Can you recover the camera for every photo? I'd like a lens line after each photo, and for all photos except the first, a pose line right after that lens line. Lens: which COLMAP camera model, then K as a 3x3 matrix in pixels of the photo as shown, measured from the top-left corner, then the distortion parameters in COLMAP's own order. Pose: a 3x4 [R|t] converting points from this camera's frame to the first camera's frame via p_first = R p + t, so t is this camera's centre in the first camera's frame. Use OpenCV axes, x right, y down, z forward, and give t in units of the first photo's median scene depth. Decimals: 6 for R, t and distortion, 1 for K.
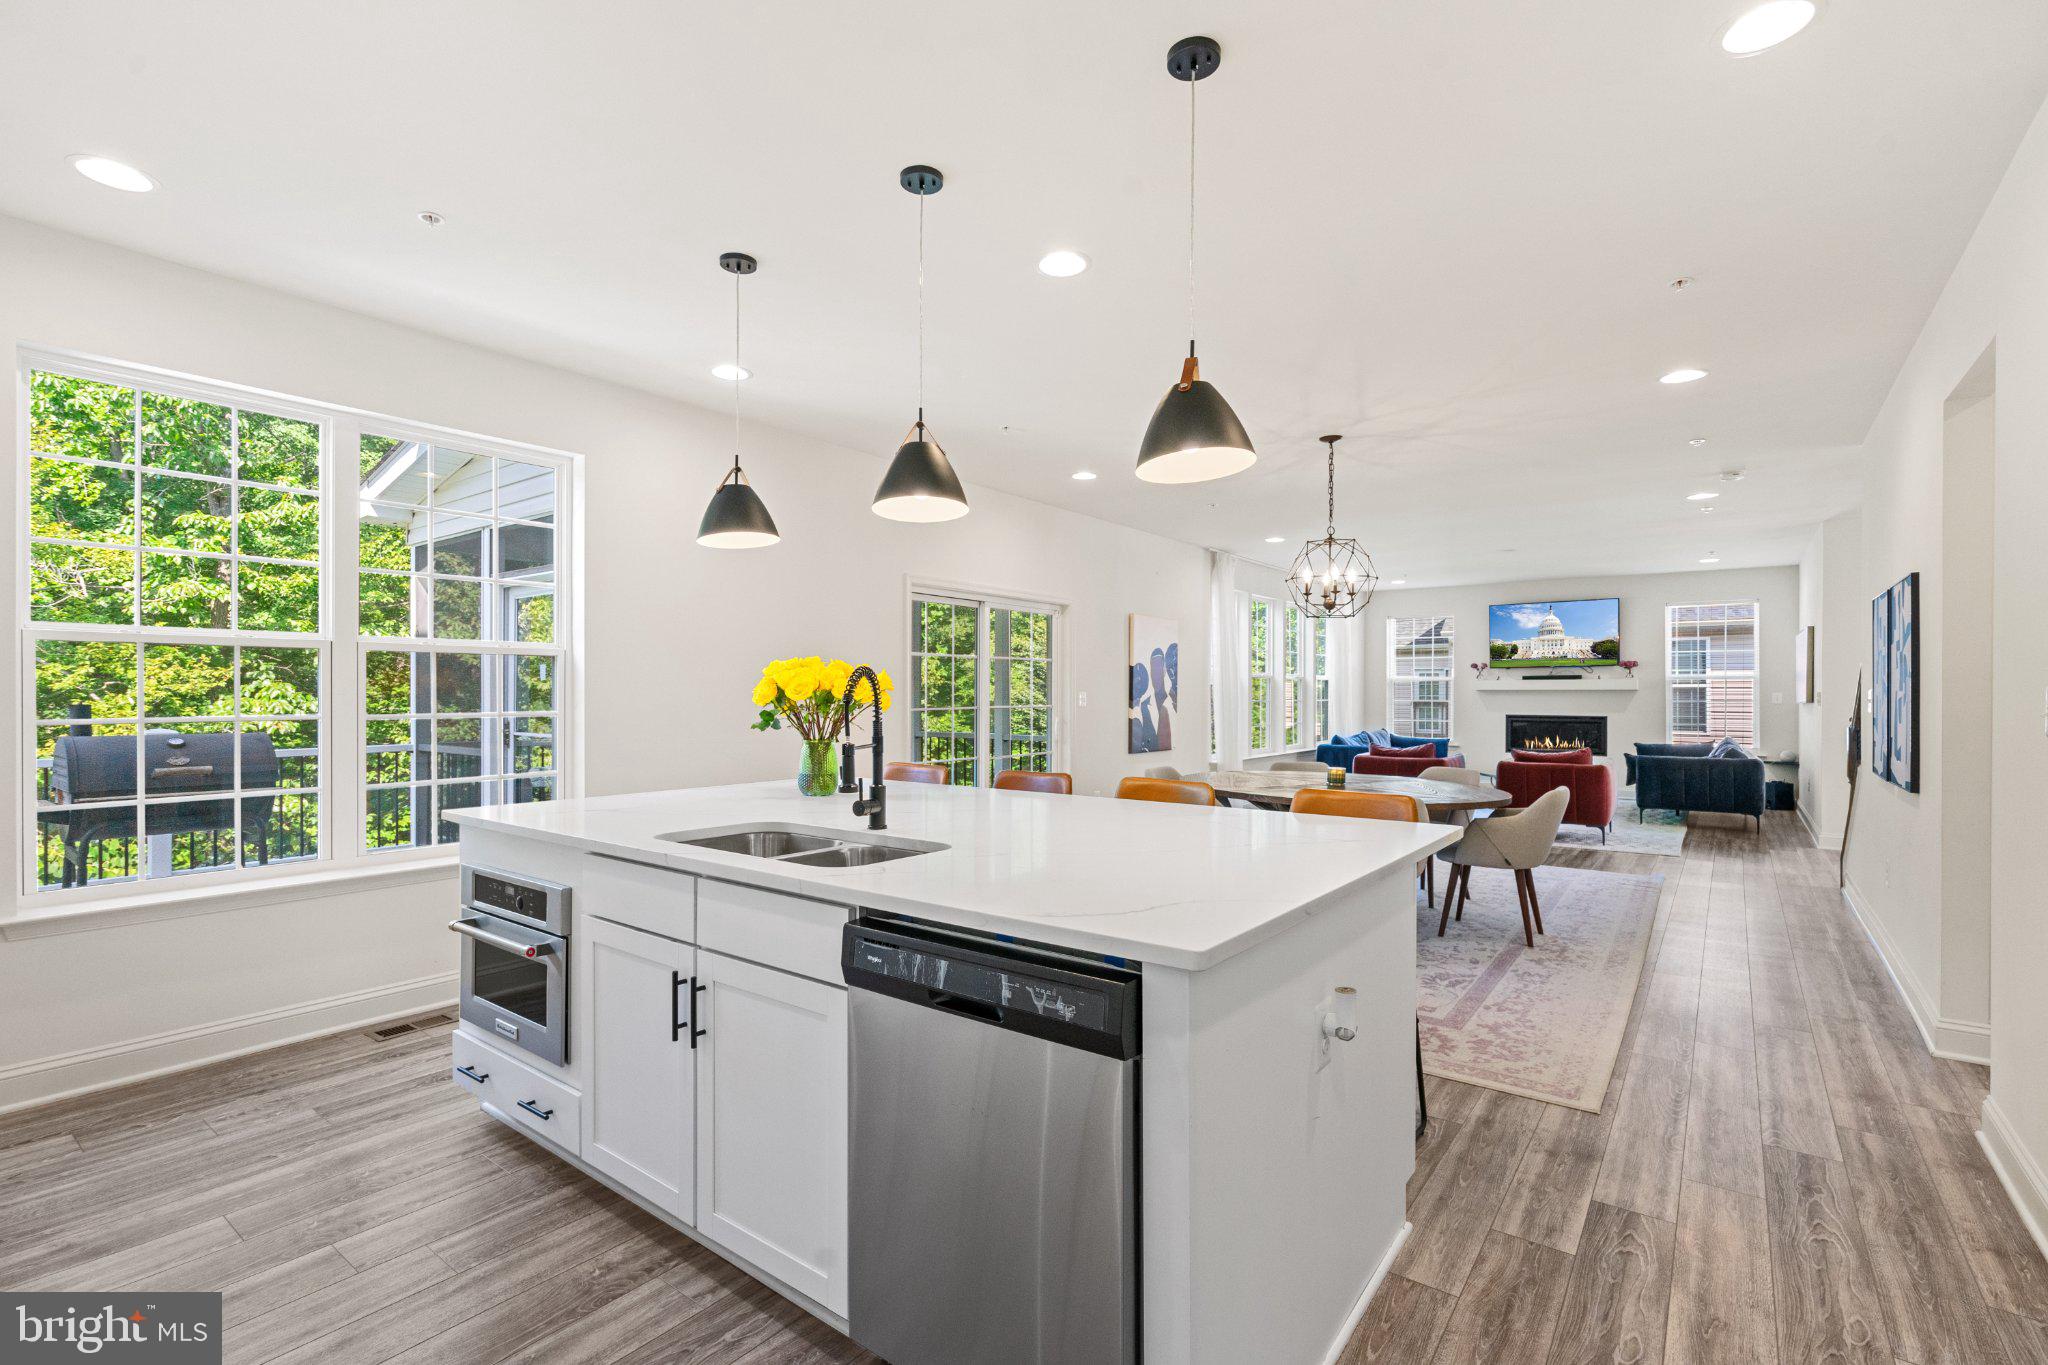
lens RADIAL K [[924.9, 0, 1024.3], [0, 924.9, 691.9], [0, 0, 1]] dist [-0.004748, -0.000278]
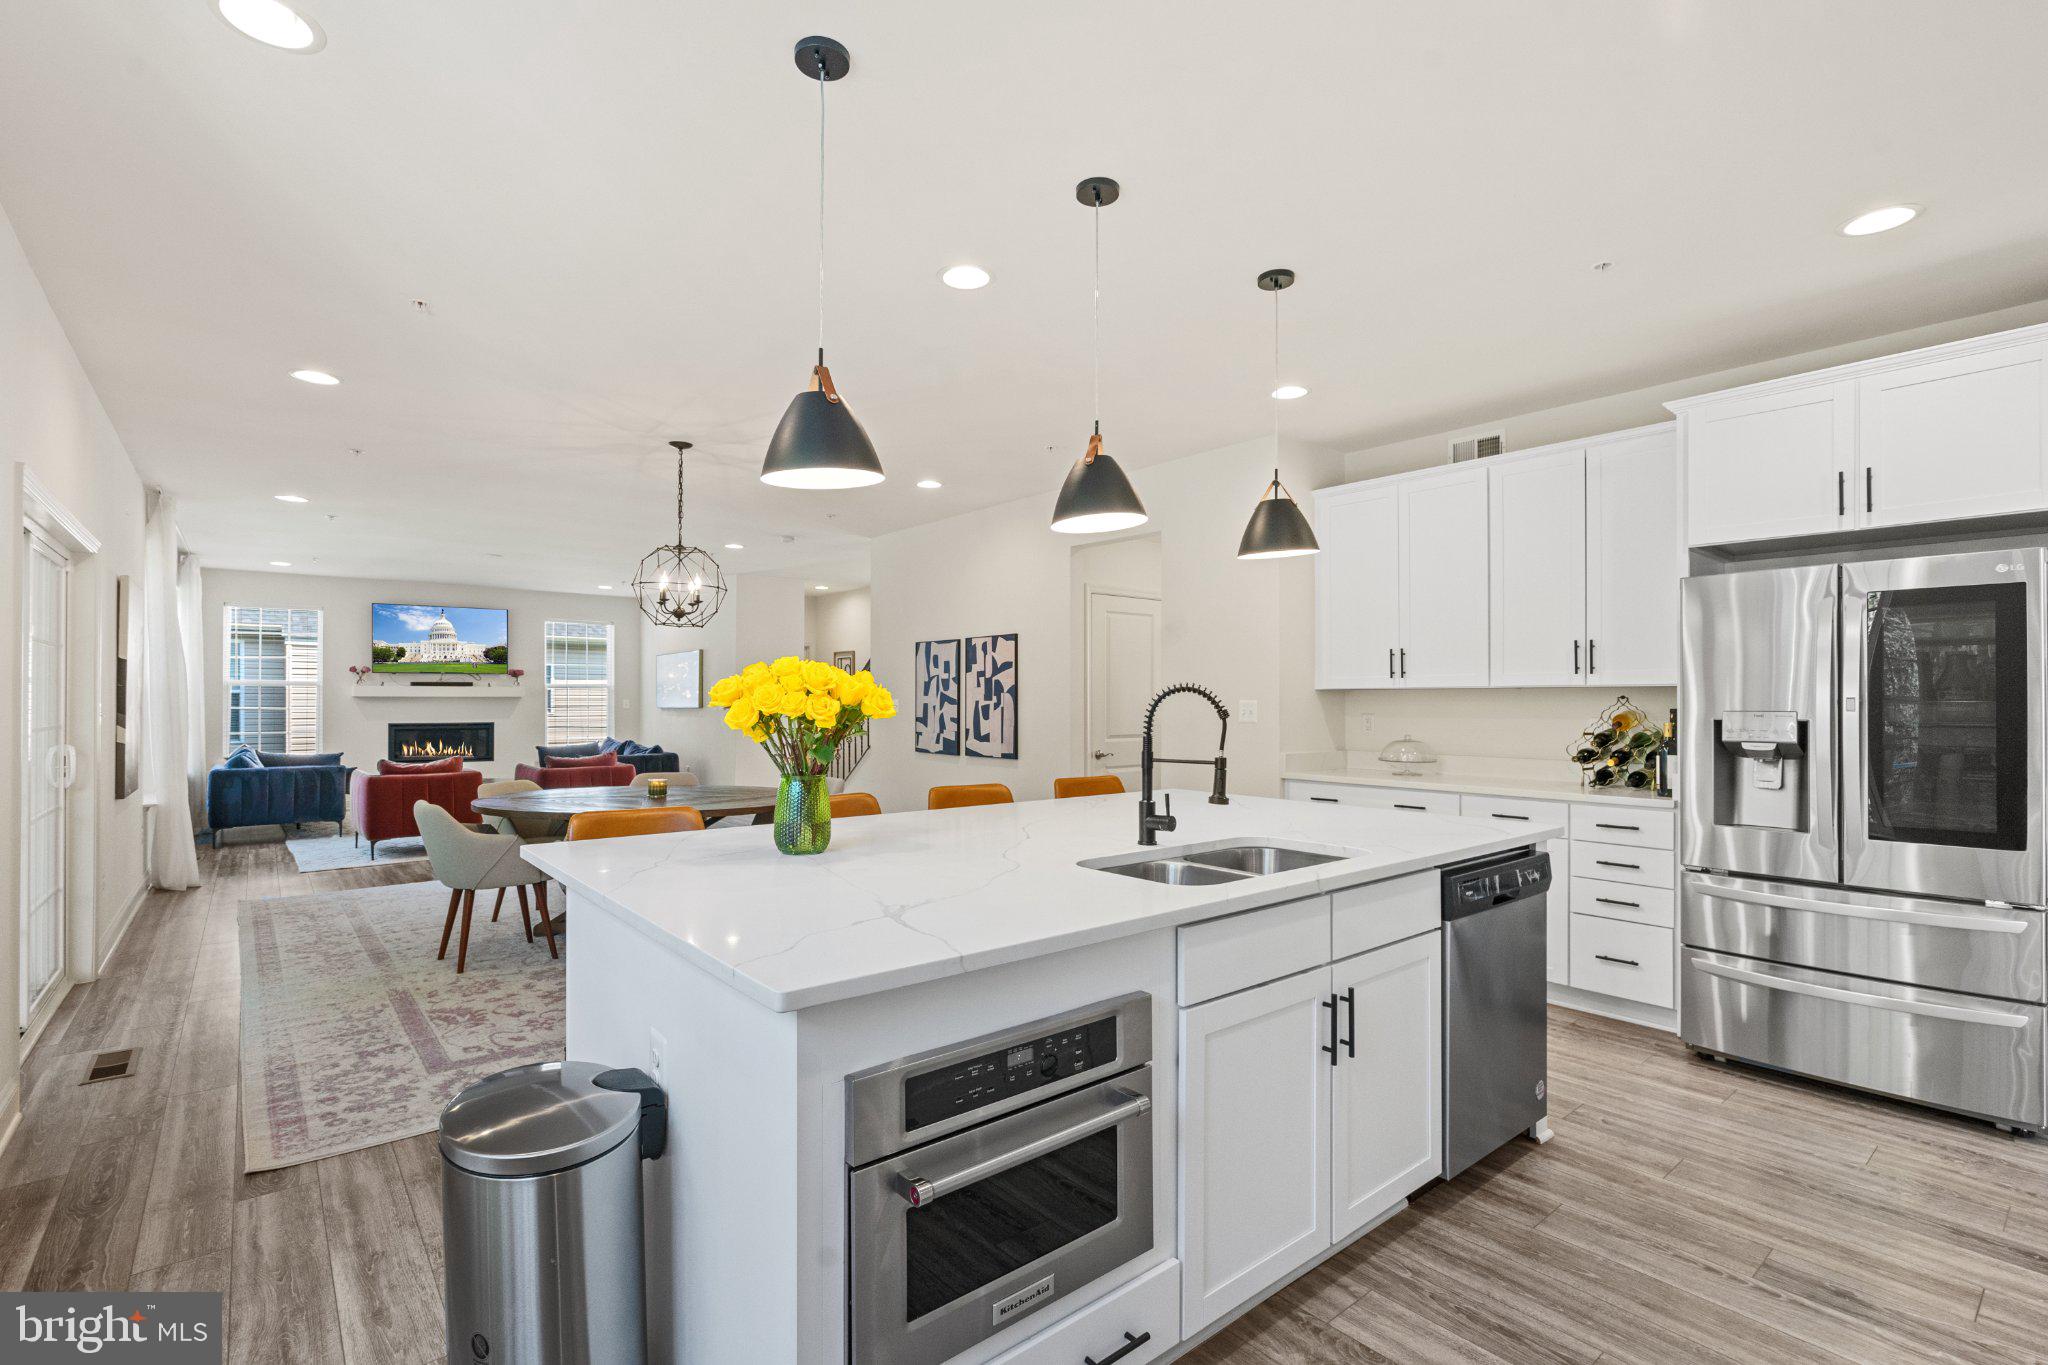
lens RADIAL K [[941.4, 0, 1019.5], [0, 941.4, 694.4], [0, 0, 1]] dist [-0.014877, 0.000457]
pose [[0.232048, 0.005530, 0.972689, -0.357259], [-0.002801, 0.999983, -0.005017, -0.002356], [-0.972700, -0.001560, 0.232059, 0.274681]]
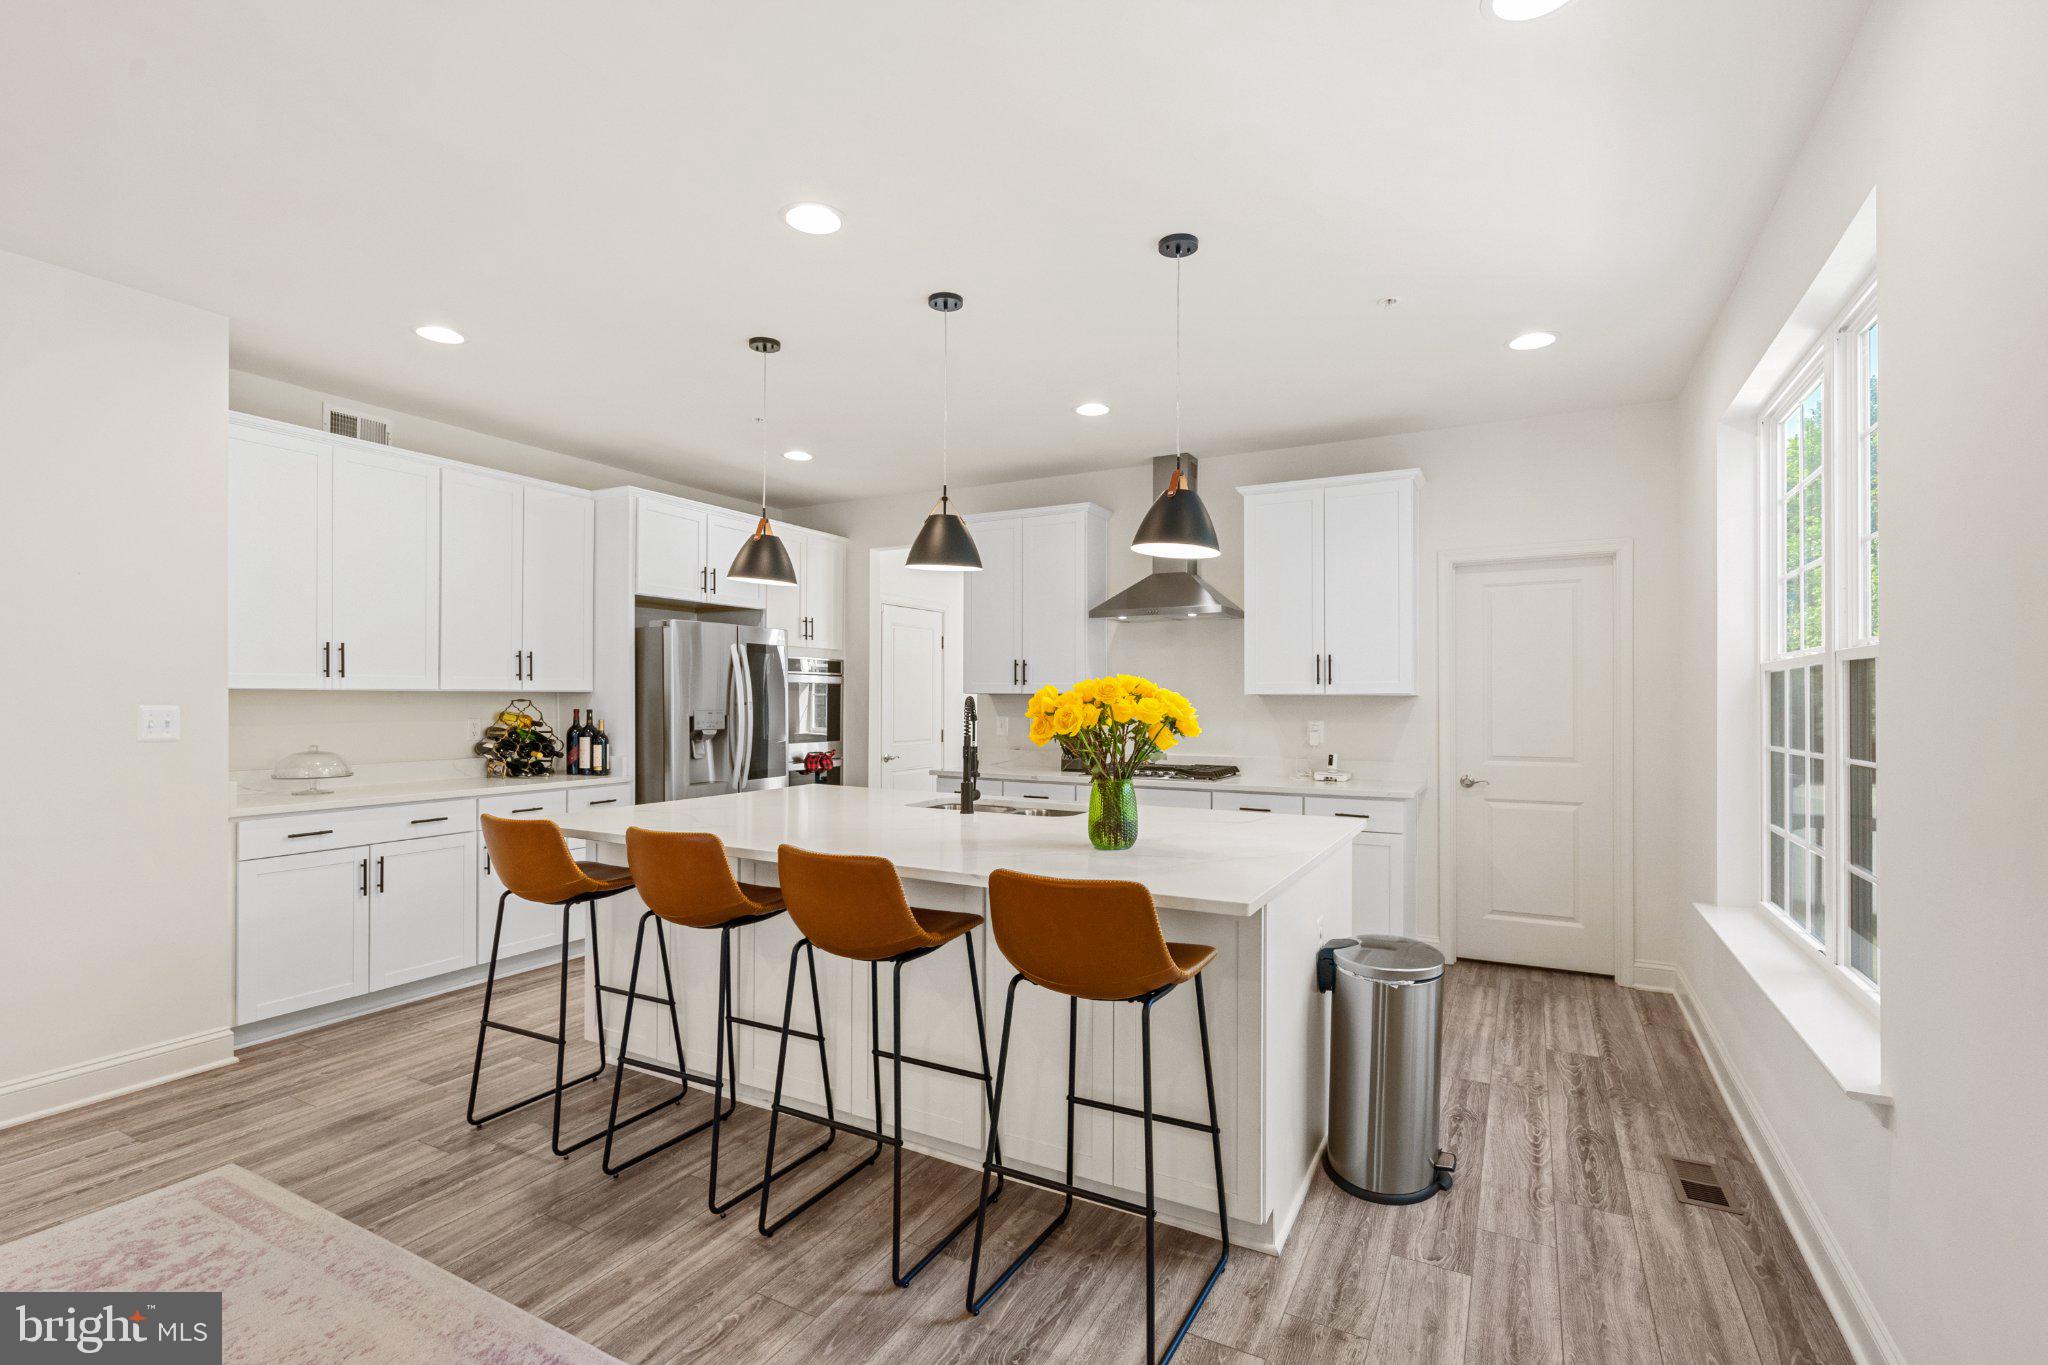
lens RADIAL K [[933.4, 0, 1020.8], [0, 933.4, 687.6], [0, 0, 1]] dist [-0.001696, -0.000924]
pose [[-0.987388, -0.007979, -0.158117, -0.004384], [-0.005916, 0.999891, -0.013516, -0.006144], [0.158207, -0.012410, -0.987328, 0.726760]]
